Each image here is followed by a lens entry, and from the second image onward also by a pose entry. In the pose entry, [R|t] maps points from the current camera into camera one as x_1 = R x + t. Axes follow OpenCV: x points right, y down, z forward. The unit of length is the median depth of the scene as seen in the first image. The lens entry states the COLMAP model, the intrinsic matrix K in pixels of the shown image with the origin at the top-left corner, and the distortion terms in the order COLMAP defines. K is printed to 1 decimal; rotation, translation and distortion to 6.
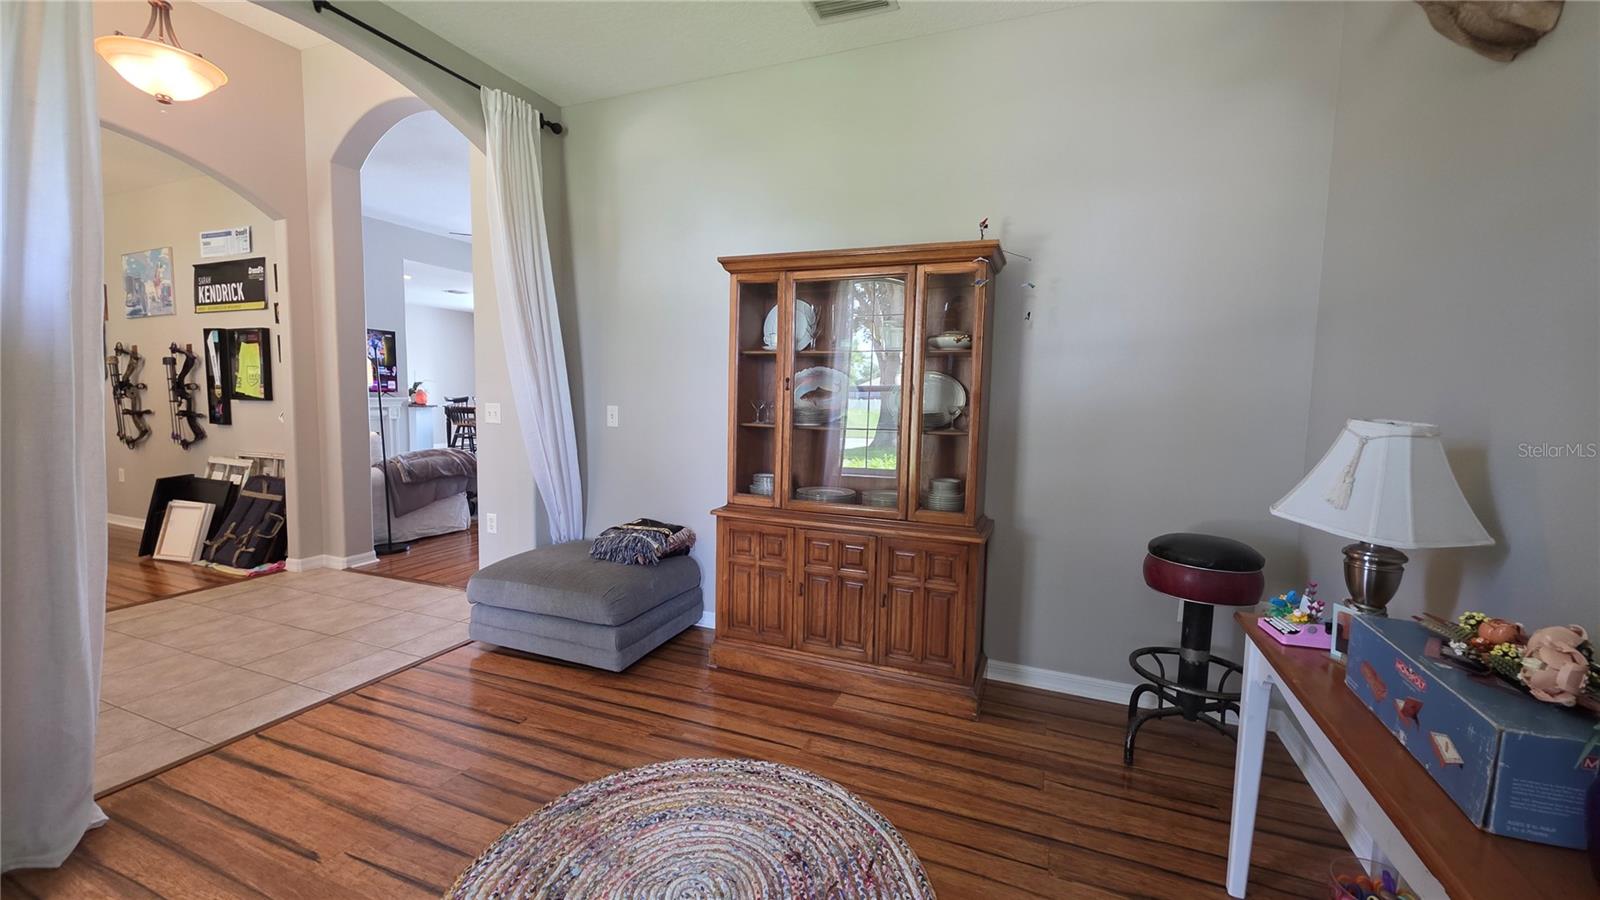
lens RADIAL K [[634.4, 0, 805.4], [0, 634.4, 449.8], [0, 0, 1]] dist [0.008705, -0.007811]
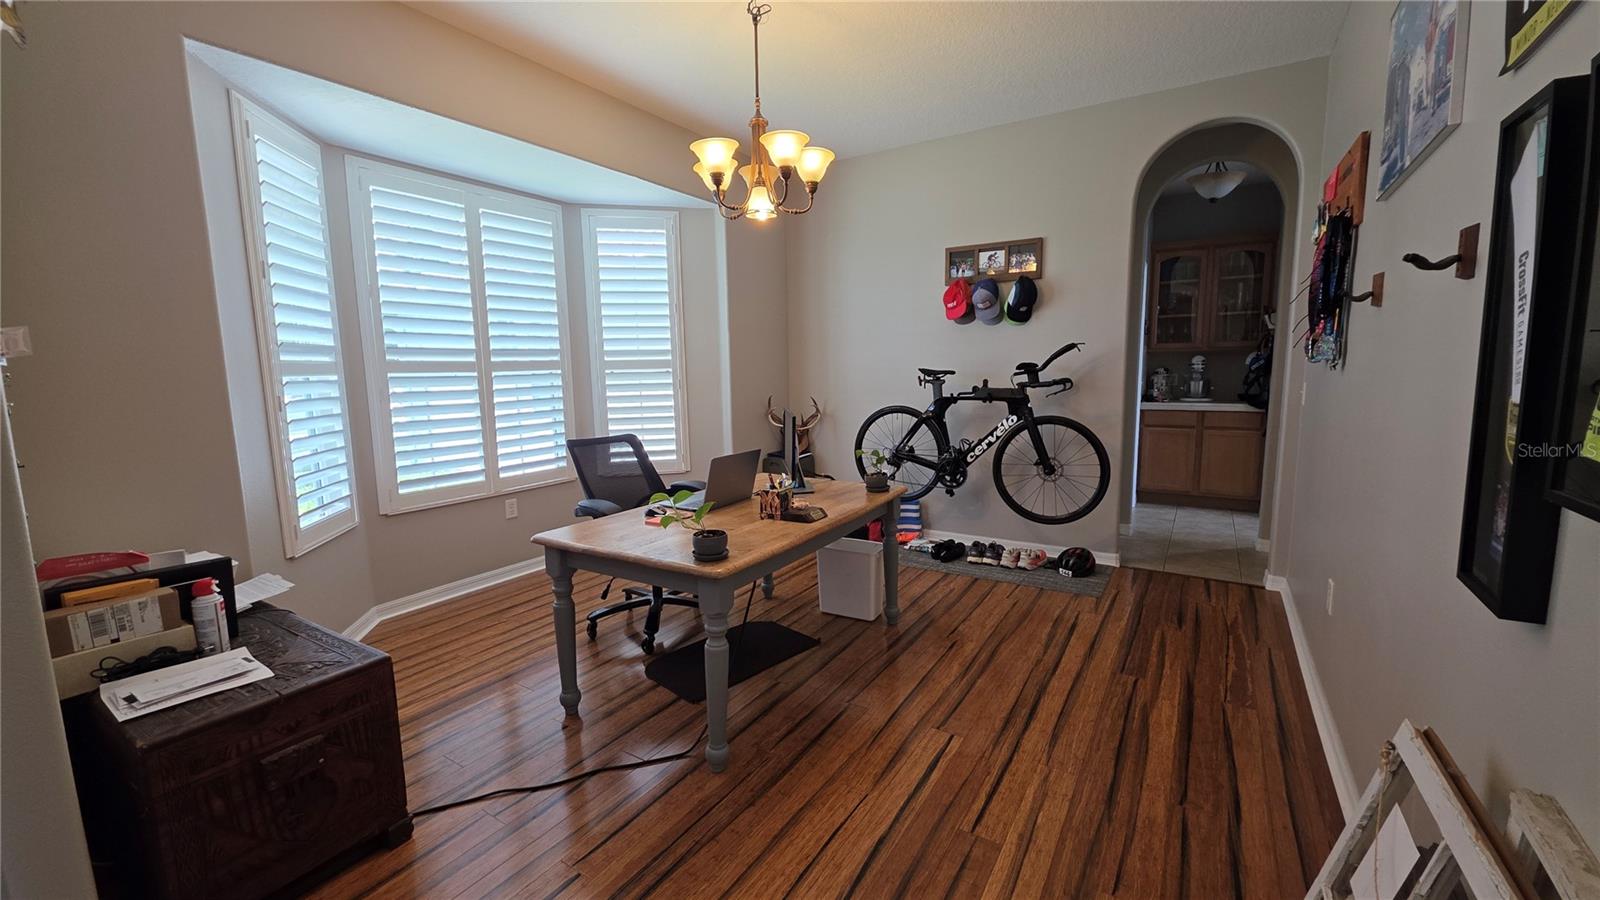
lens RADIAL K [[634.4, 0, 800.2], [0, 634.4, 444.4], [0, 0, 1]] dist [0.008705, -0.007811]
pose [[-0.186674, 0.105141, -0.976780, -1.253554], [-0.074361, 0.989892, 0.120764, -0.173657], [0.979604, 0.095178, -0.176969, 1.482796]]
